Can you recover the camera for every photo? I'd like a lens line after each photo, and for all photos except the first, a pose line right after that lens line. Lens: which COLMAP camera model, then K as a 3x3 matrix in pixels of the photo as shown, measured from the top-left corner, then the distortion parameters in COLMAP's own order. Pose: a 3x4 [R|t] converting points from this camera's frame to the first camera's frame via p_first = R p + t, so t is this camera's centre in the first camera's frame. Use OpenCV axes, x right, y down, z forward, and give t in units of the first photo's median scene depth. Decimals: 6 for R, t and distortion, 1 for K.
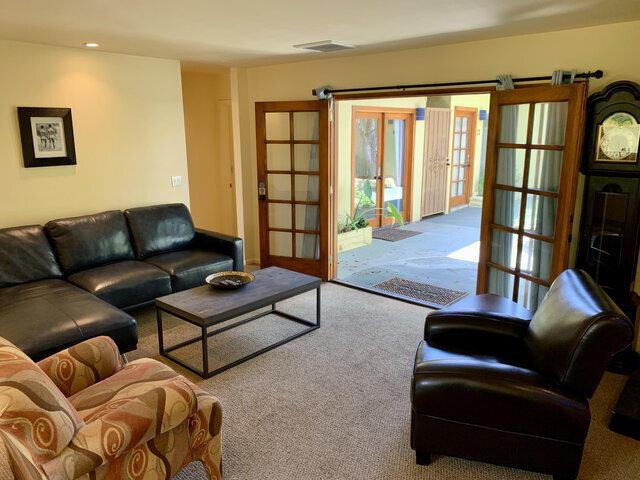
lens RADIAL K [[481.0, 0, 317.9], [0, 481.0, 233.1], [0, 0, 1]] dist [-0.008390, -0.004577]
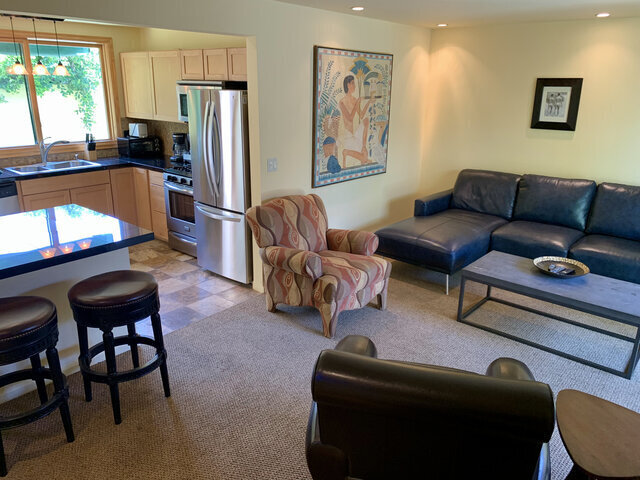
lens RADIAL K [[481.0, 0, 323.0], [0, 481.0, 236.7], [0, 0, 1]] dist [-0.008390, -0.004577]
pose [[0.019500, 0.304570, -0.952290, 0.631186], [-0.221651, 0.930088, 0.292930, -0.120081], [0.974931, 0.205364, 0.085645, 0.429614]]
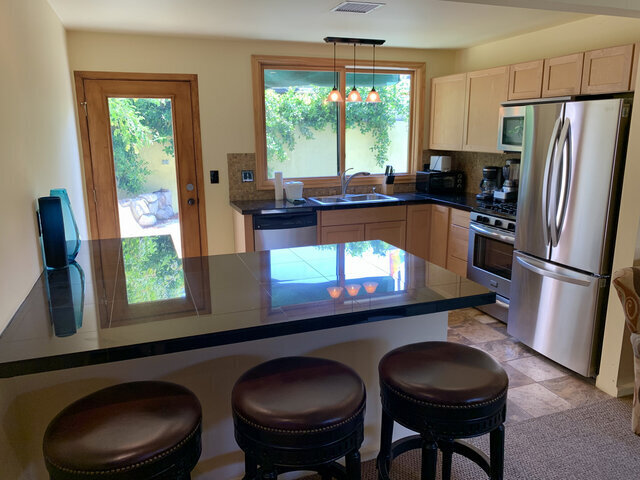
lens RADIAL K [[481.0, 0, 318.0], [0, 481.0, 241.1], [0, 0, 1]] dist [-0.008390, -0.004577]
pose [[-0.499691, 0.200148, -0.842763, 0.464955], [-0.166411, 0.932633, 0.320160, -0.049540], [0.850069, 0.300226, -0.432722, 0.309978]]
